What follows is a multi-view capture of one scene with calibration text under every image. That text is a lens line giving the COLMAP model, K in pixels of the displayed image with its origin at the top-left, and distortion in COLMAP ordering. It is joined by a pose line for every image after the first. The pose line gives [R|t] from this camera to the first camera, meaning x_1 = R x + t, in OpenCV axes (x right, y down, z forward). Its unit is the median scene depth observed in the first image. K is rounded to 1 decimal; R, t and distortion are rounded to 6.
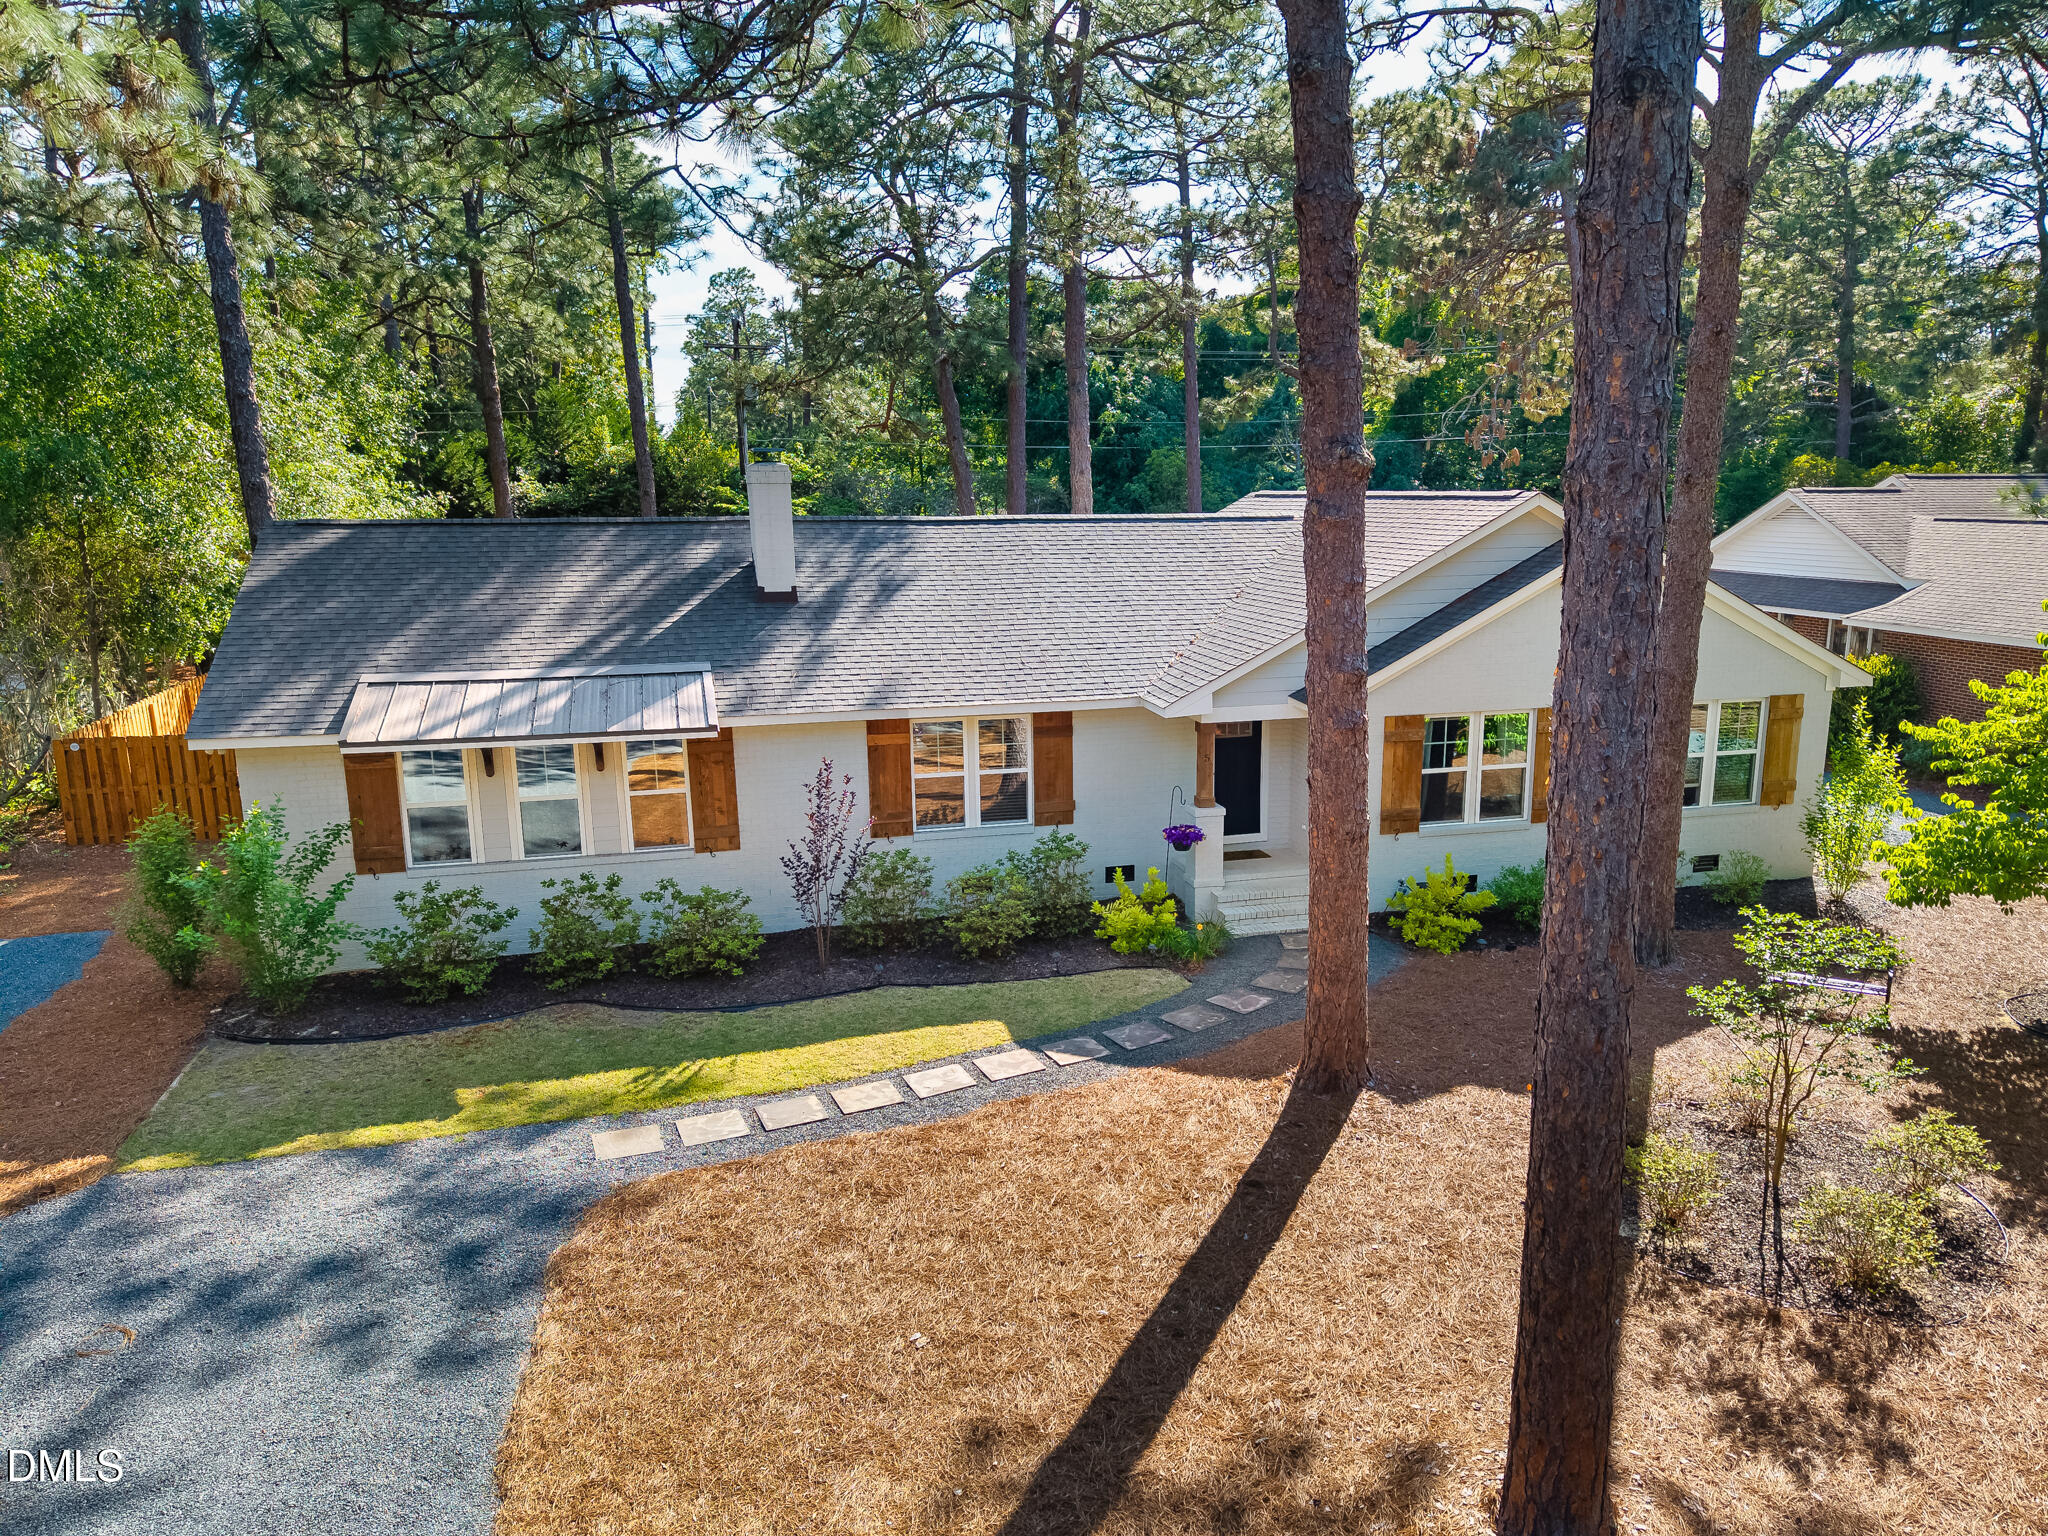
lens RADIAL K [[1536.2, 0, 1024.0], [0, 1536.2, 768.0], [0, 0, 1]] dist [-0.005631, -0.001754]
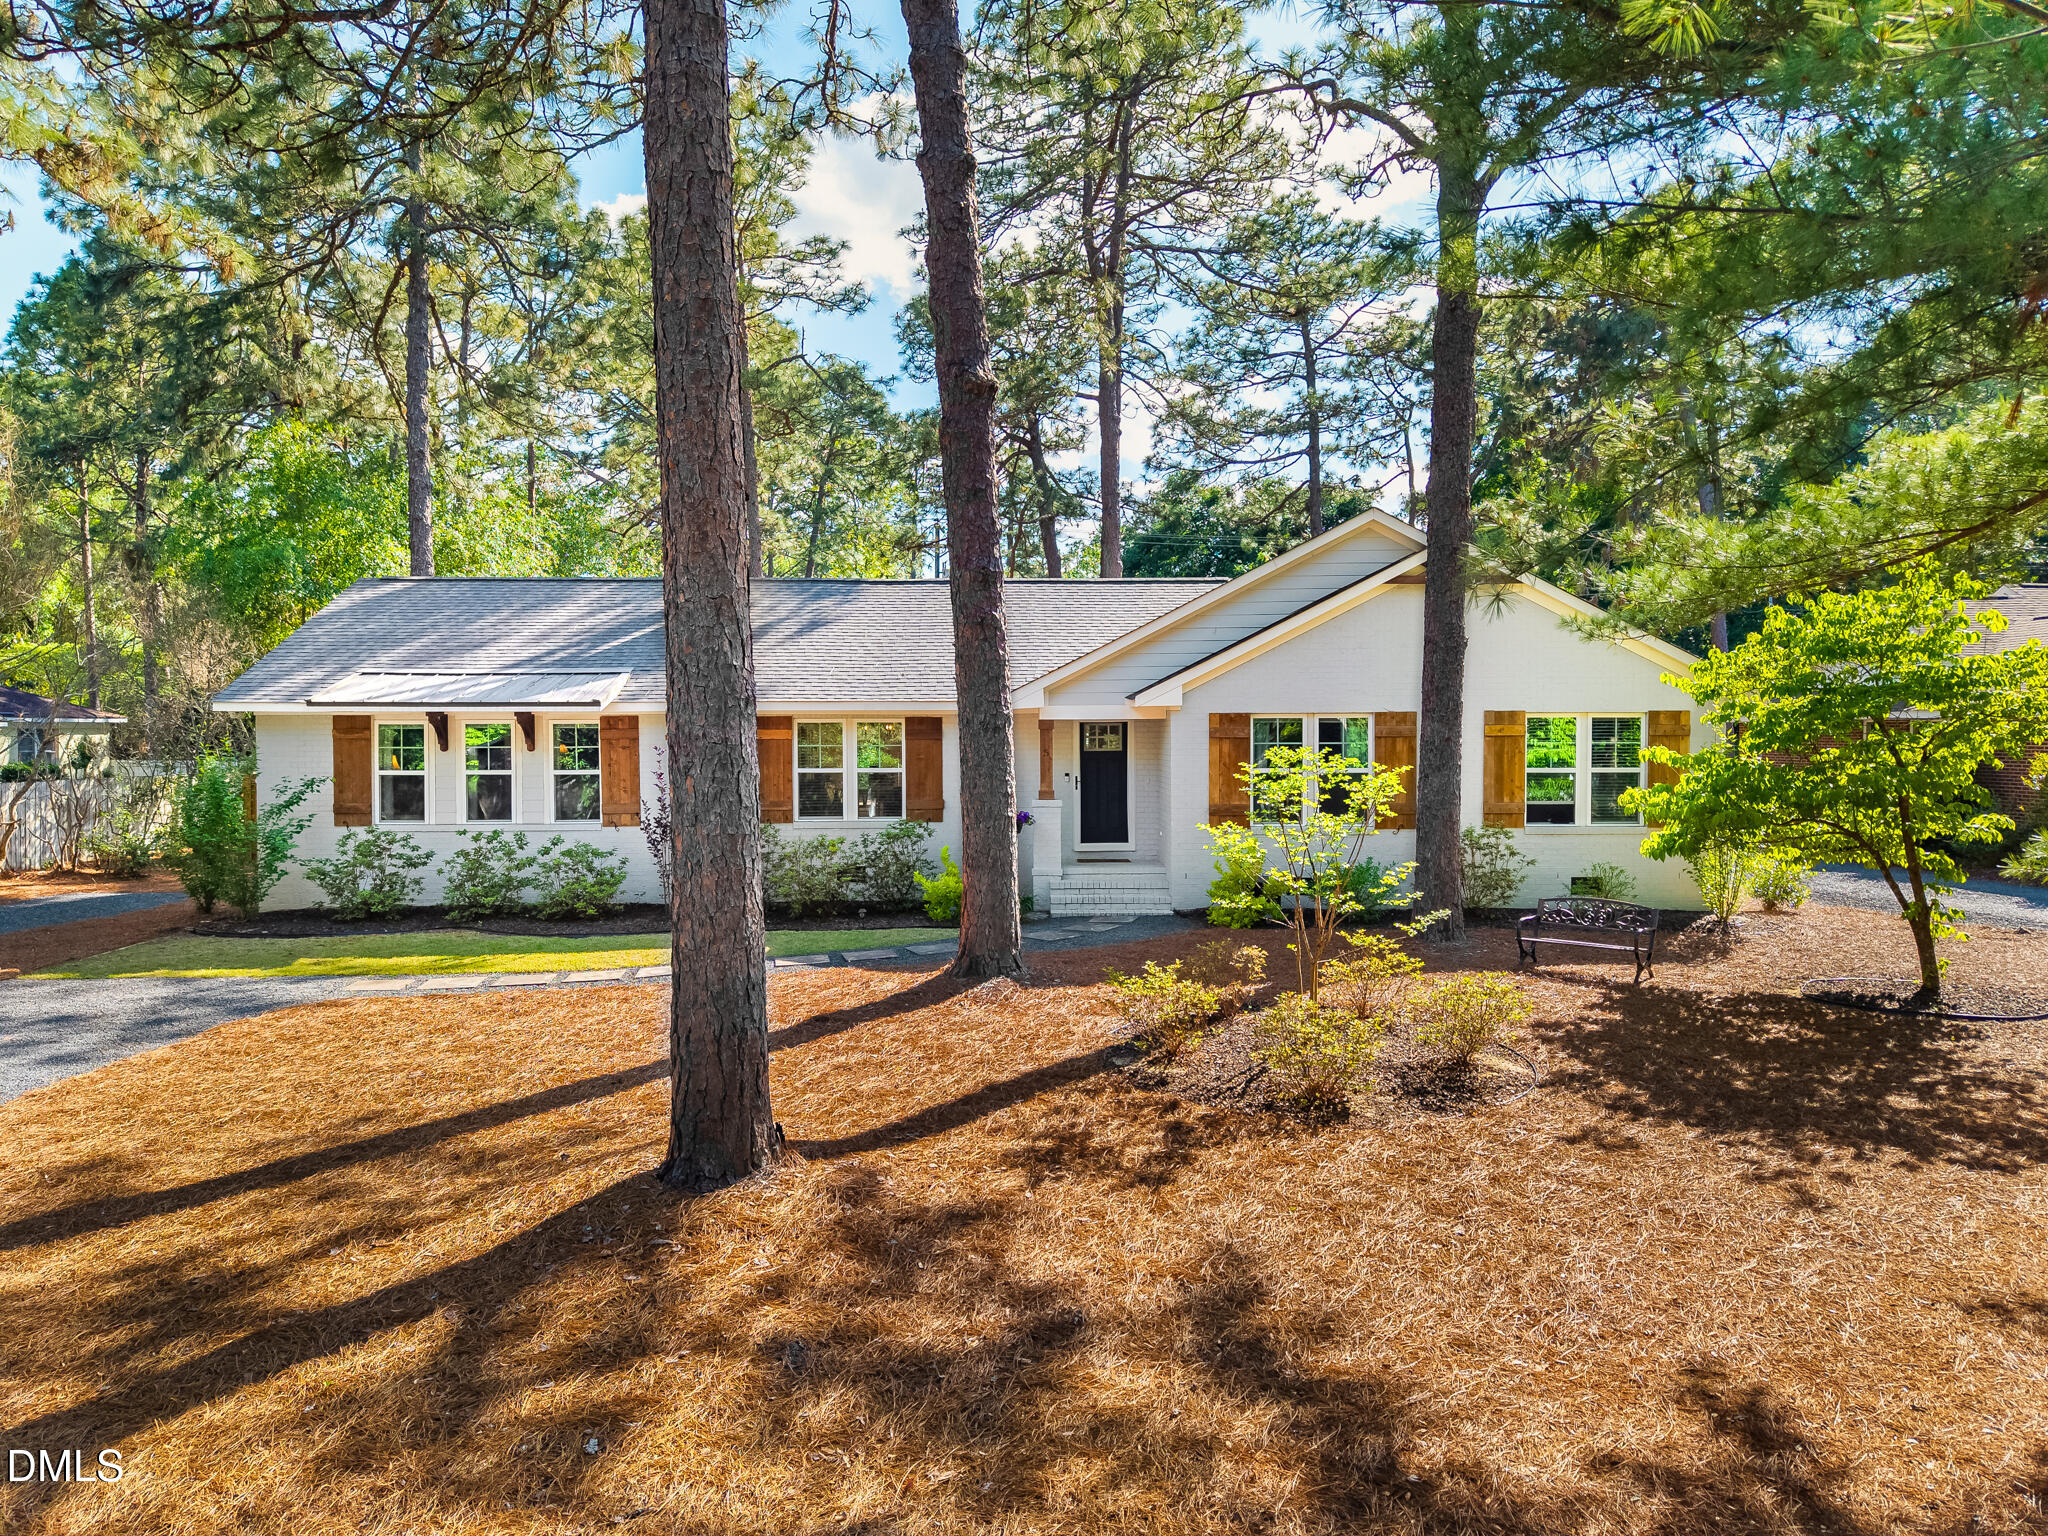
lens RADIAL K [[1432.8, 0, 1024.0], [0, 1432.8, 768.0], [0, 0, 1]] dist [0.001108, -0.000418]
pose [[0.964403, 0.006136, -0.264365, 0.364102], [-0.054836, 0.982640, -0.177233, 0.180013], [0.258688, 0.185421, 0.947998, 0.046686]]
